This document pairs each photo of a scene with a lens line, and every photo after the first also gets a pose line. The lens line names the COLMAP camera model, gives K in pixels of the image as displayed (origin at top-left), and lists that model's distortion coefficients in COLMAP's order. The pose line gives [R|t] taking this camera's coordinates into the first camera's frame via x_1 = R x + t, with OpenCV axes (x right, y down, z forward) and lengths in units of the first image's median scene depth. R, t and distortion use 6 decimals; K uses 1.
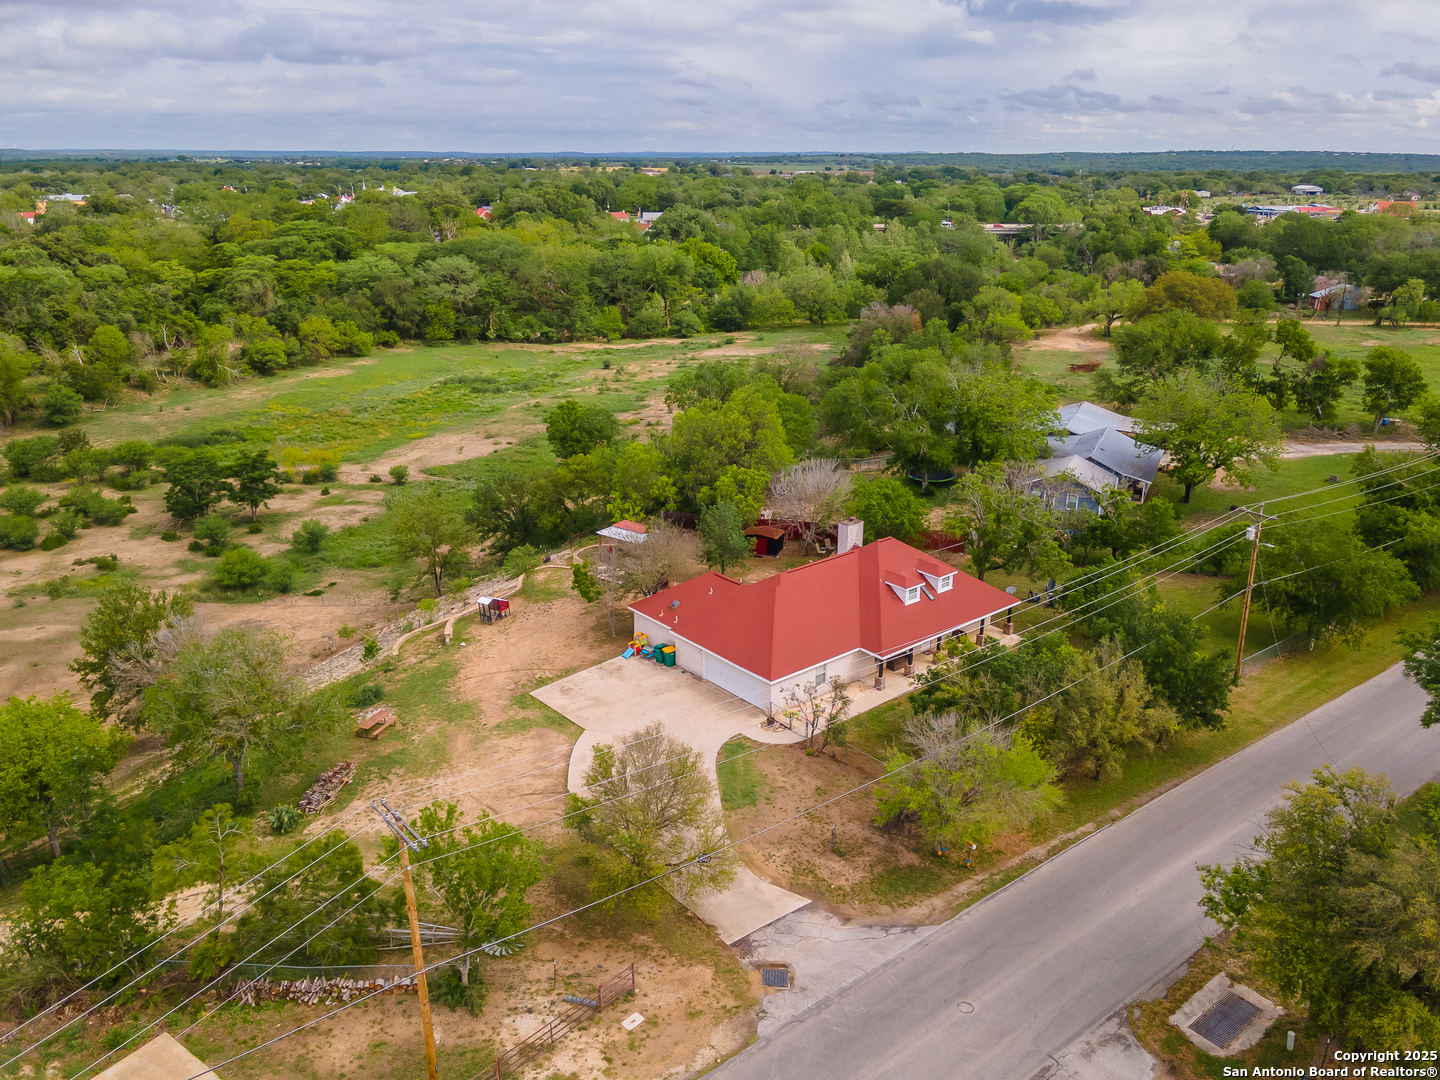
lens RADIAL K [[1087.6, 0, 732.7], [0, 1087.6, 532.8], [0, 0, 1]] dist [-0.012987, 0.001388]
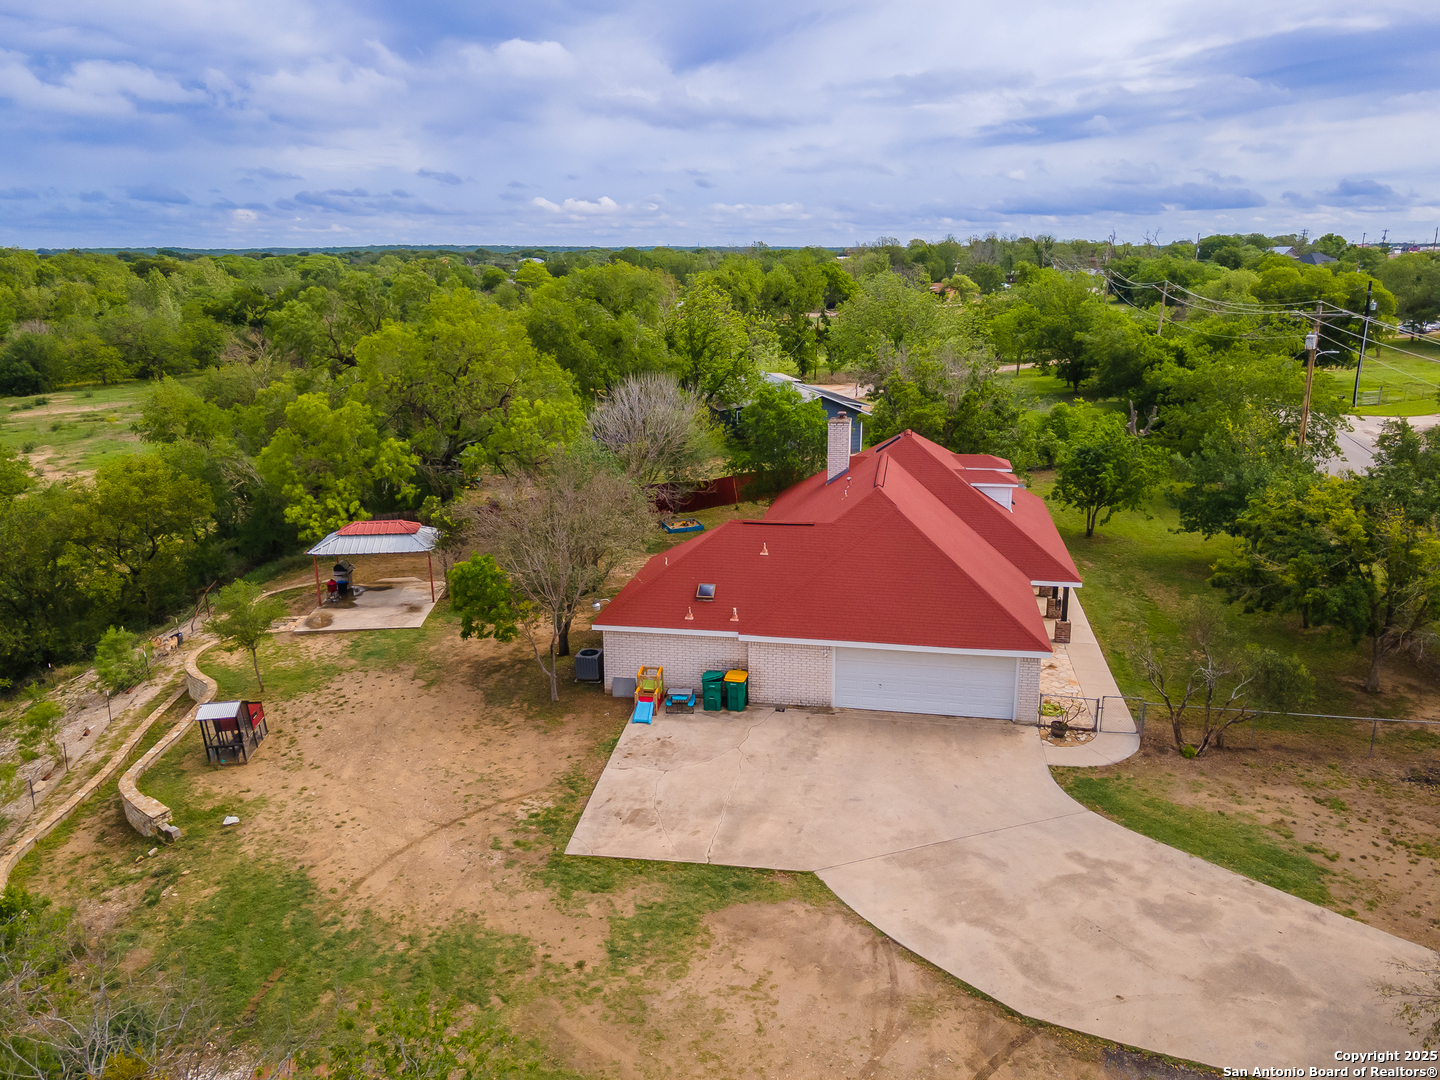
lens RADIAL K [[1067.5, 0, 718.0], [0, 1067.5, 532.1], [0, 0, 1]] dist [0.017633, 0.042279]
pose [[0.788125, -0.178089, 0.589189, -0.378287], [0.221782, 0.975094, -0.001933, 0.047419], [-0.574171, 0.132195, 0.807993, 0.669281]]
